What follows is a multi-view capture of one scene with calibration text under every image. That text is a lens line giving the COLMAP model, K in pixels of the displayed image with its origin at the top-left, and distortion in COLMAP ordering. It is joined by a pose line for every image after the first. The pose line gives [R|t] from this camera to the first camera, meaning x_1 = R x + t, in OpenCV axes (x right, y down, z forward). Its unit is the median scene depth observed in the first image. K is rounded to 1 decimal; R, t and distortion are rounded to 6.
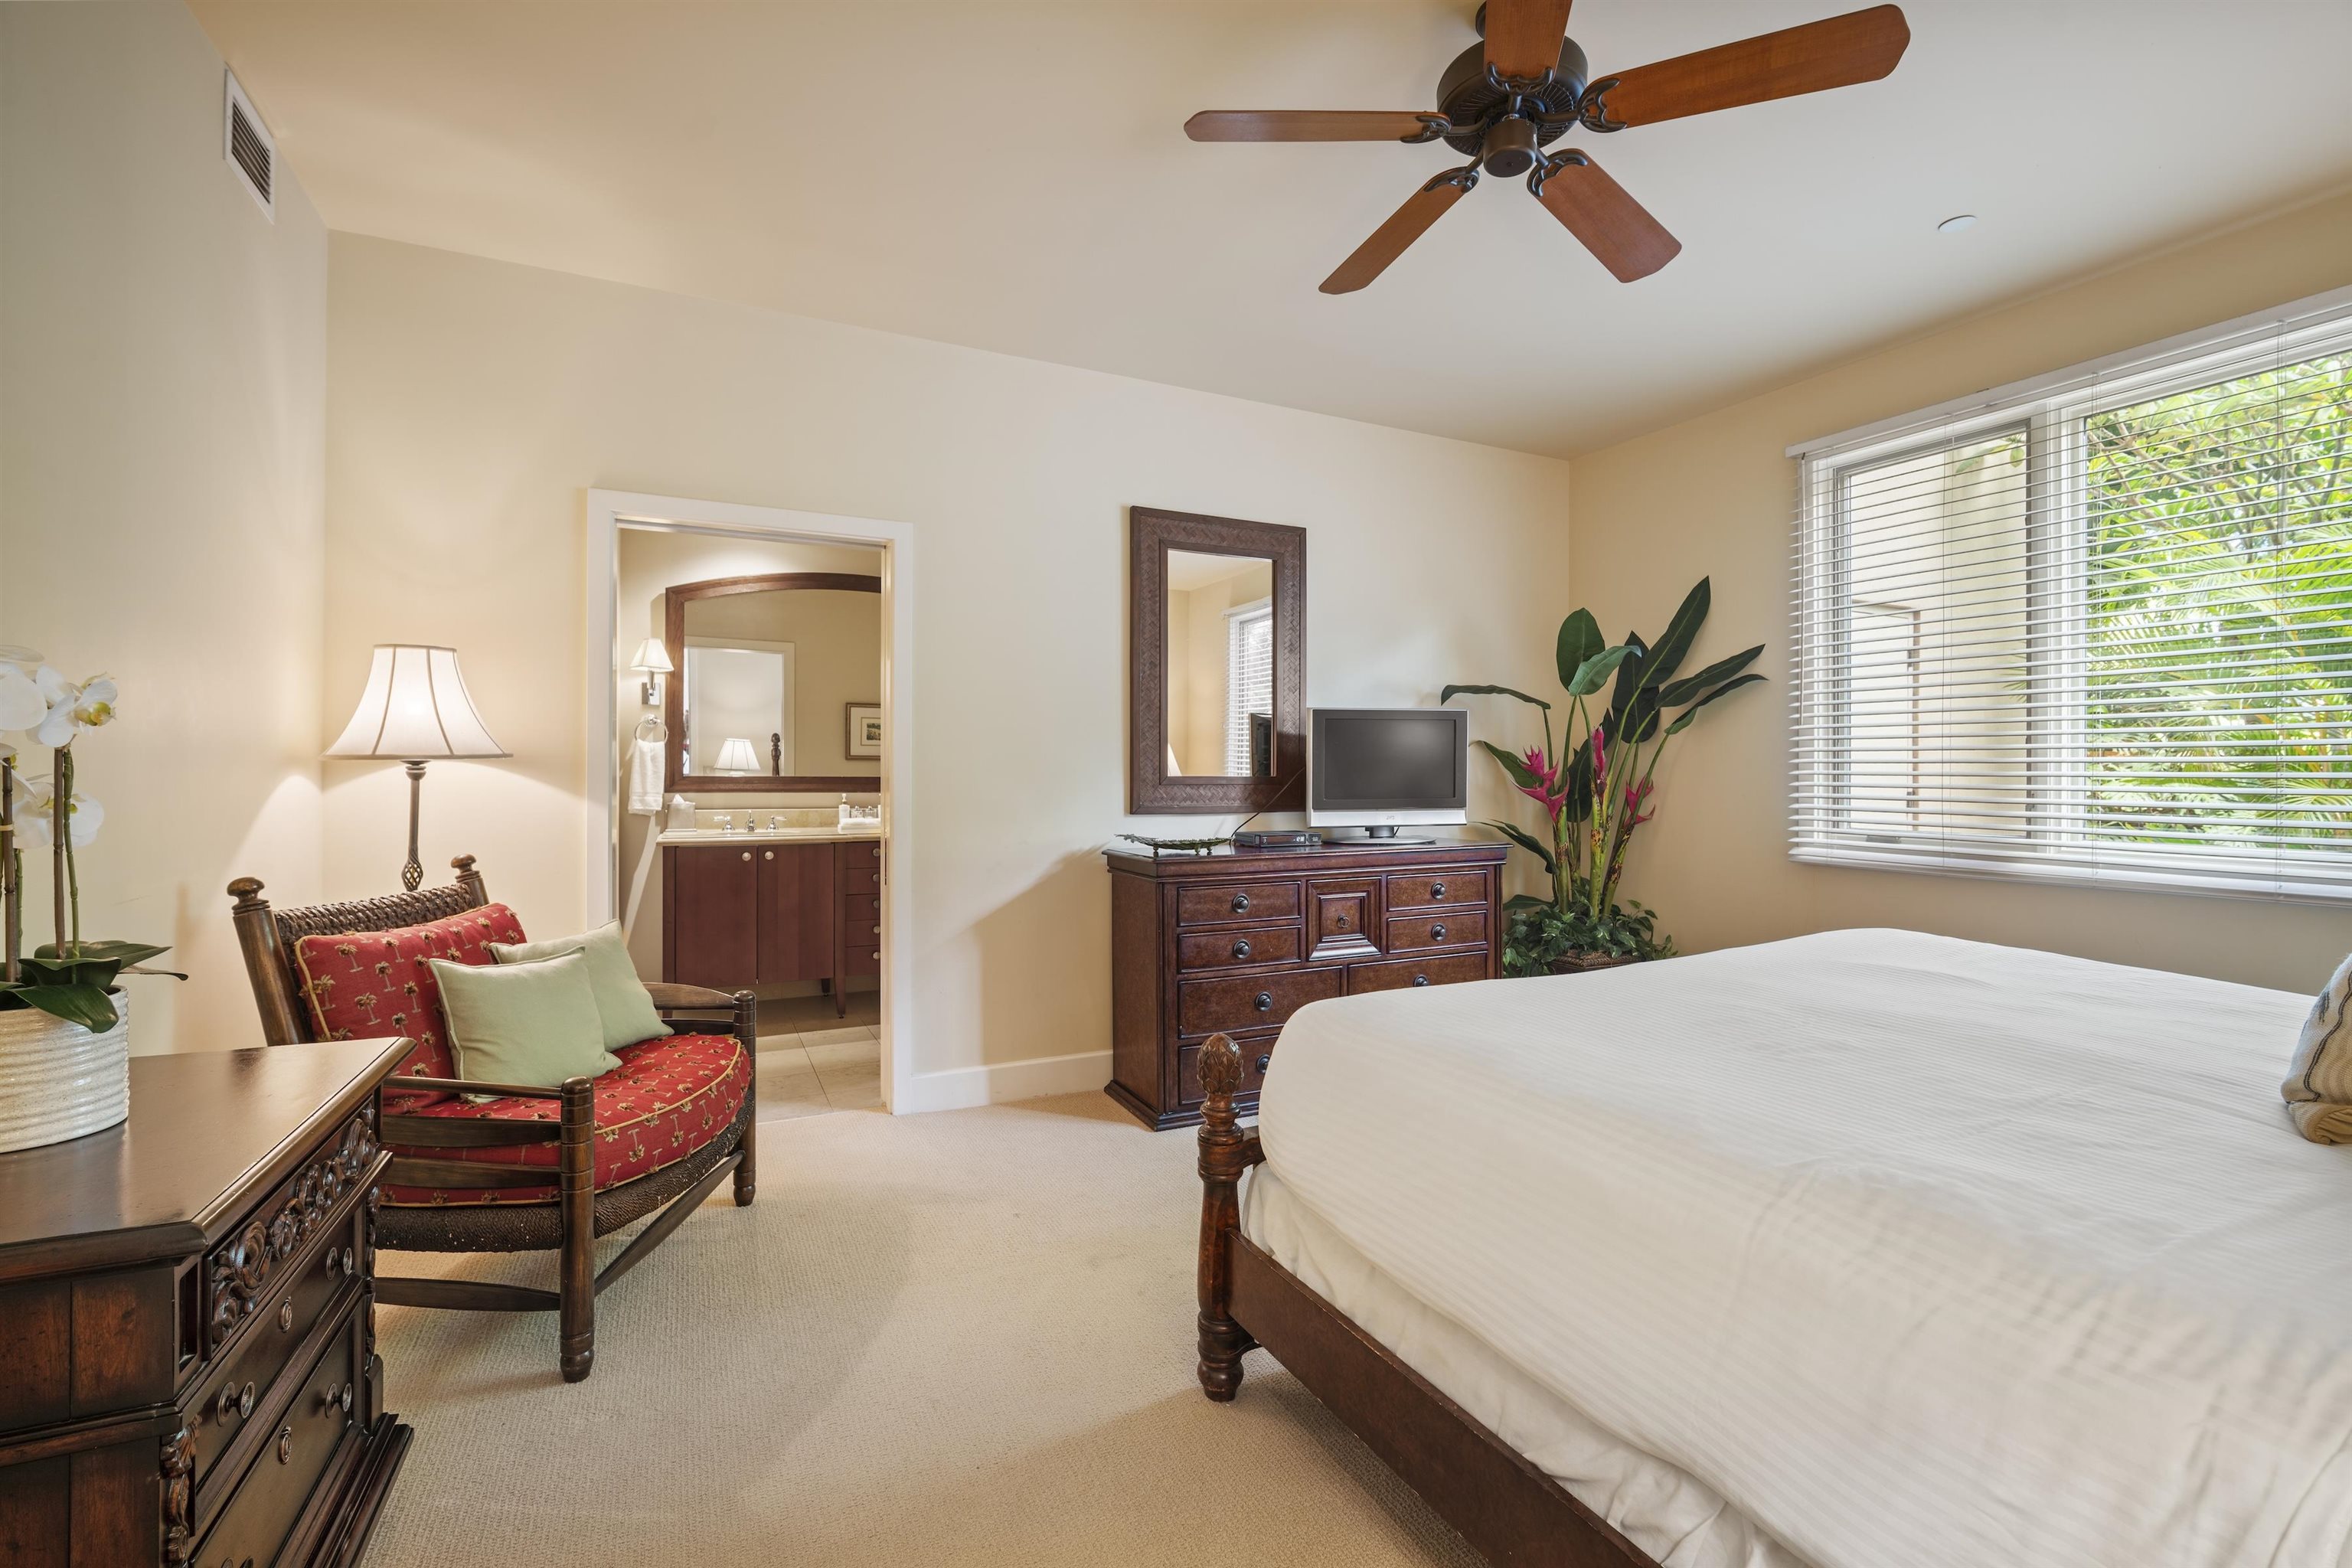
lens RADIAL K [[1021.6, 0, 1173.6], [0, 1021.6, 776.1], [0, 0, 1]] dist [-0.000606, -0.000139]
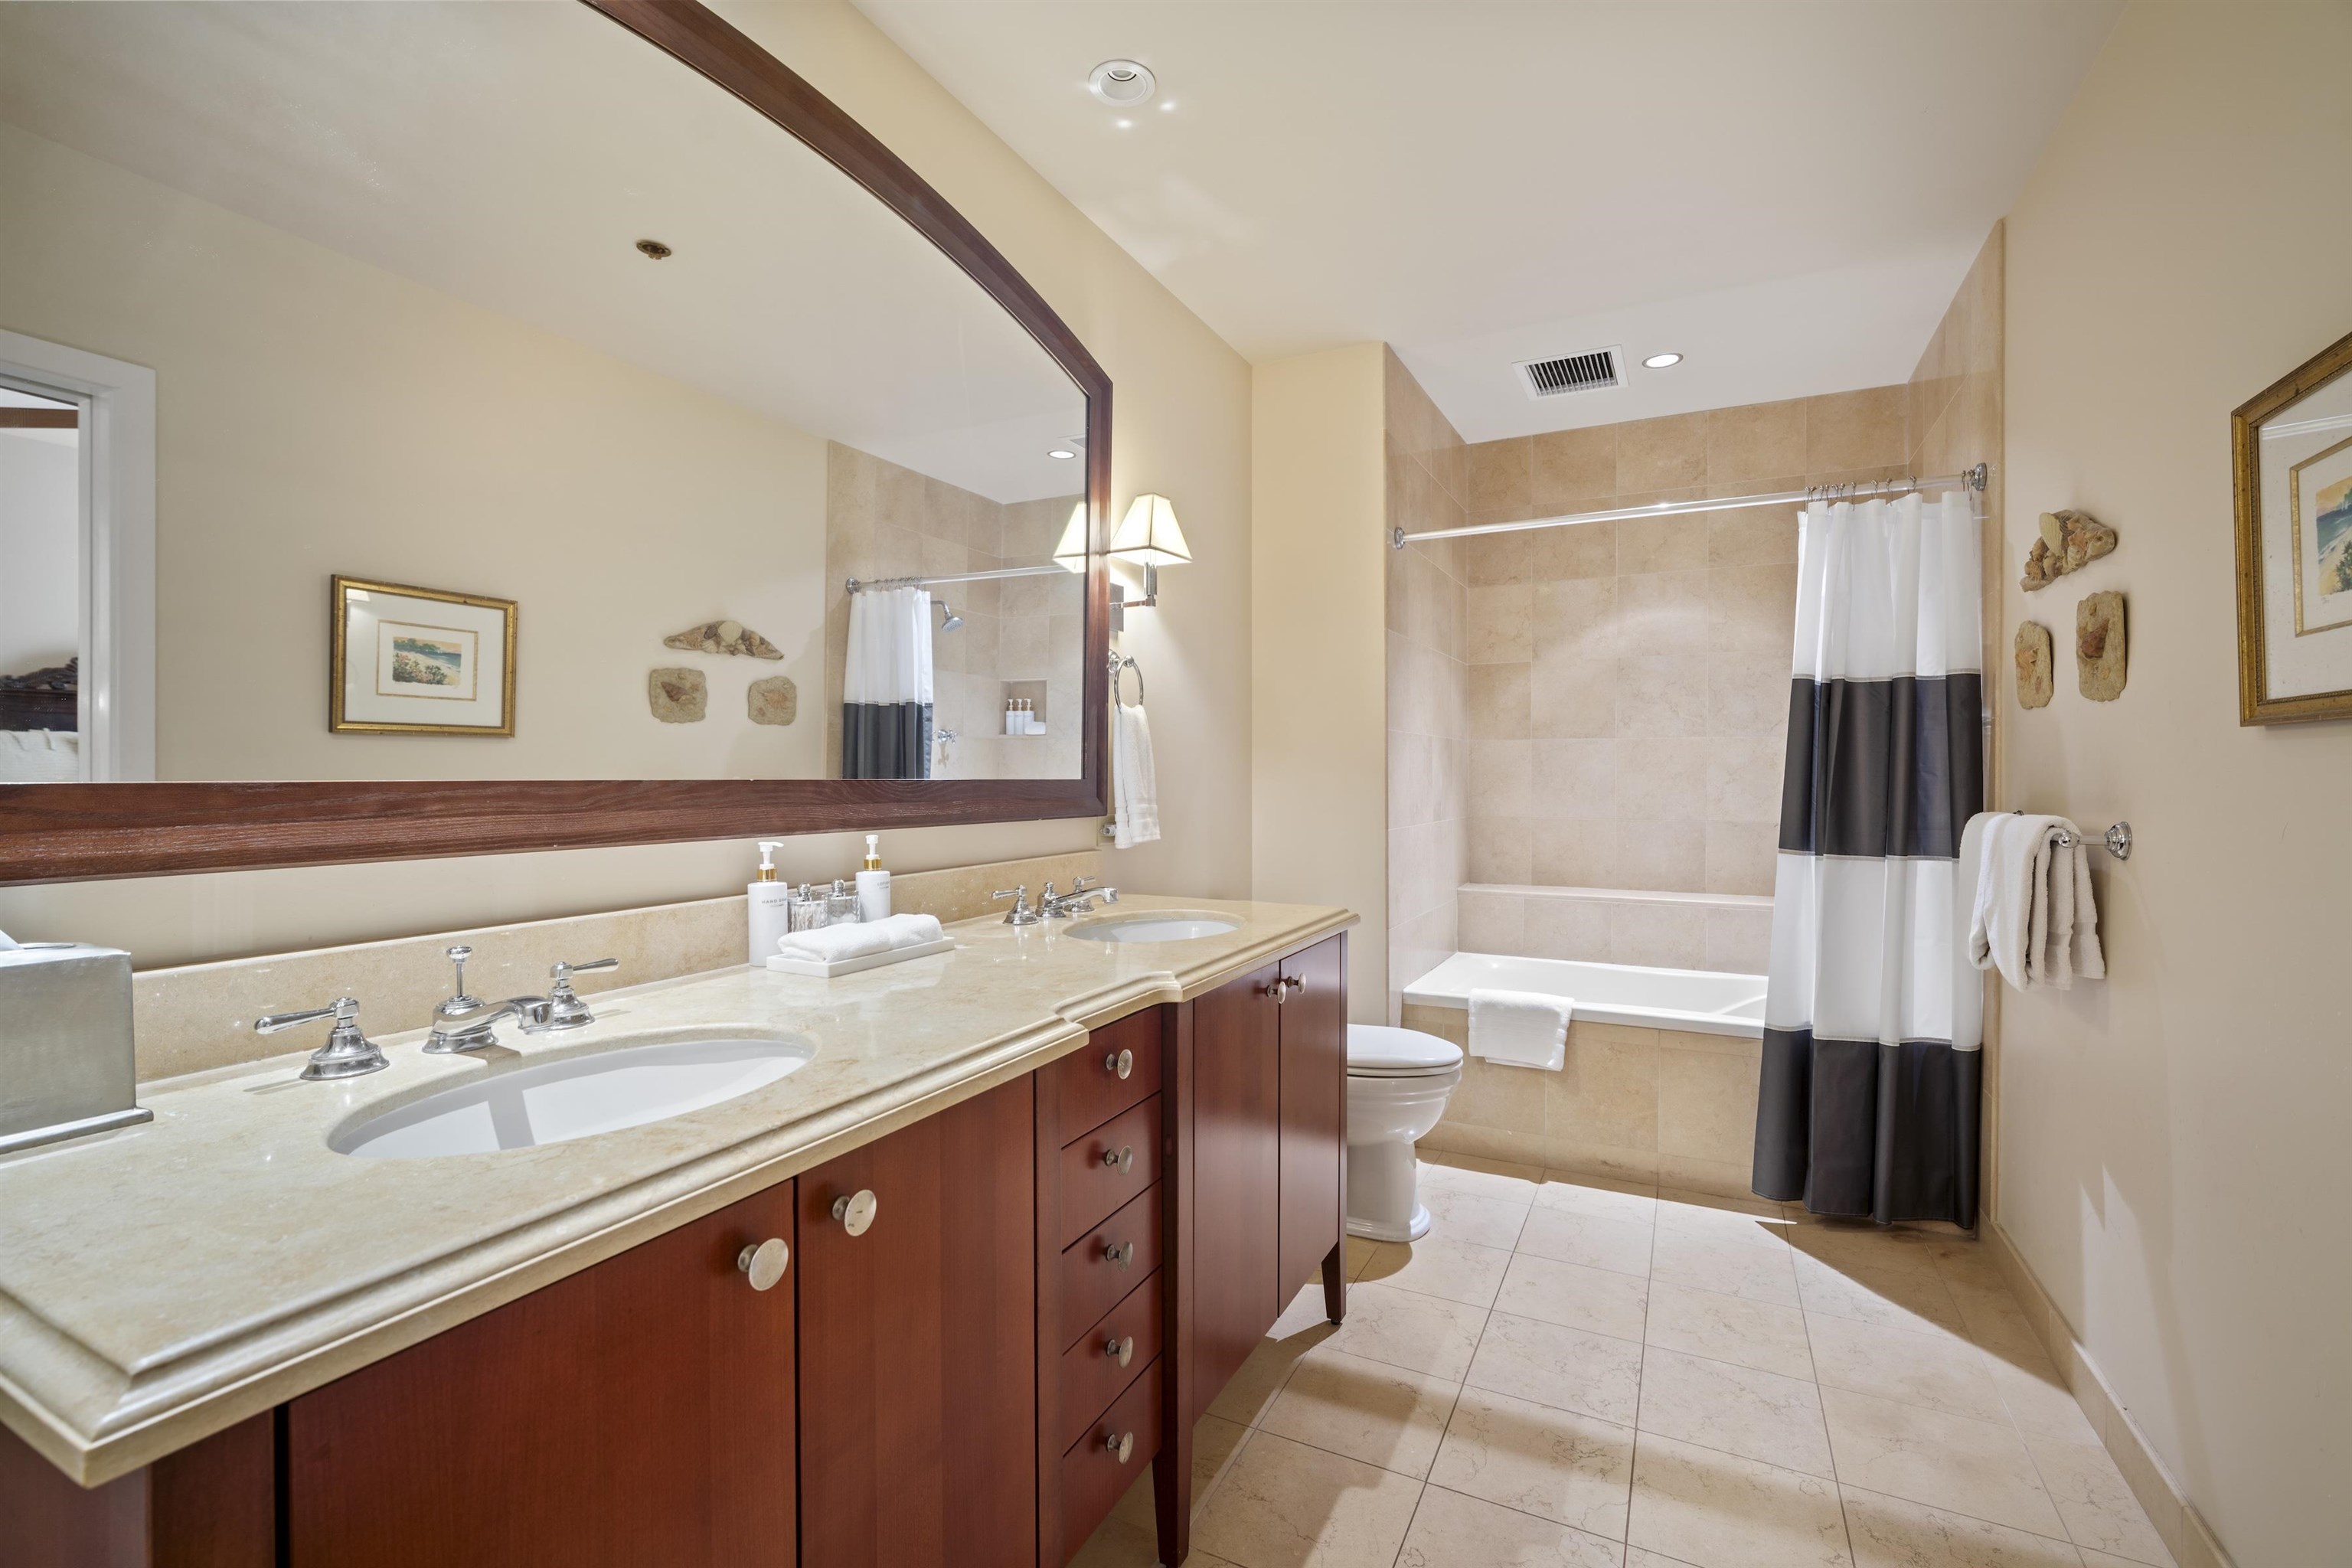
lens RADIAL K [[1021.6, 0, 1173.6], [0, 1021.6, 776.1], [0, 0, 1]] dist [-0.000606, -0.000139]
pose [[0.793949, -0.001880, 0.607981, -0.411583], [0.004556, 0.999986, -0.002857, 0.001497], [-0.607967, 0.005038, 0.793946, 0.737268]]
